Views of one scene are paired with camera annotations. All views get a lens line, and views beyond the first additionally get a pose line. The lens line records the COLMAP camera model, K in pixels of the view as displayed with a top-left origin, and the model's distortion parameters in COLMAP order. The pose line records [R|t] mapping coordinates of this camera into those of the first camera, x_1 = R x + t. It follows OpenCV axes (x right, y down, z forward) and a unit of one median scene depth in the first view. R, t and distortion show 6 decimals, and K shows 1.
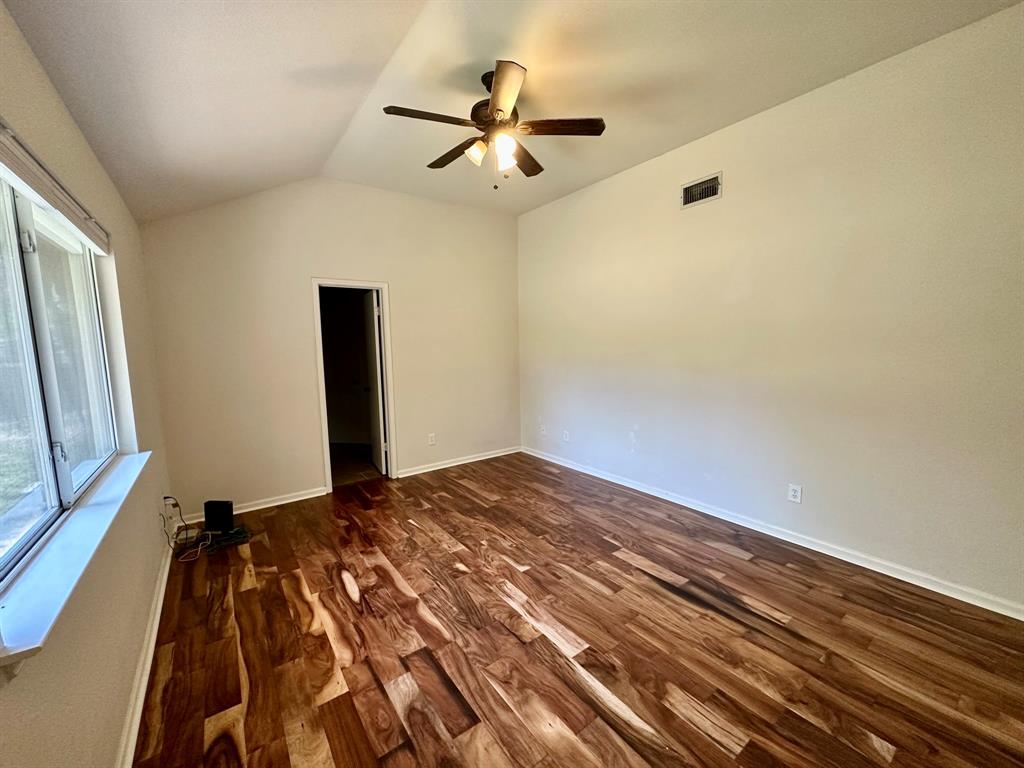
lens RADIAL K [[407.5, 0, 511.4], [0, 407.5, 384.5], [0, 0, 1]] dist [-0.001337, 0.000248]
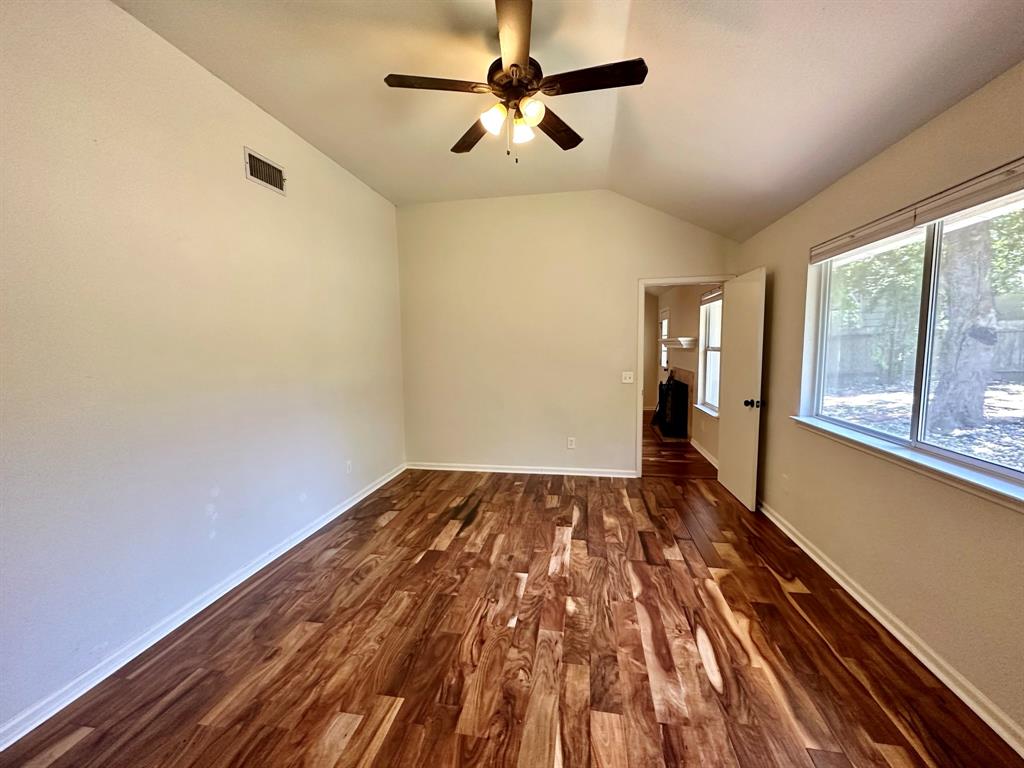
lens RADIAL K [[407.5, 0, 511.4], [0, 407.5, 384.5], [0, 0, 1]] dist [-0.001337, 0.000248]
pose [[-0.689184, -0.037730, 0.723603, -0.687756], [0.107639, 0.982232, 0.153734, -0.157288], [-0.716547, 0.183839, -0.672877, 1.718599]]
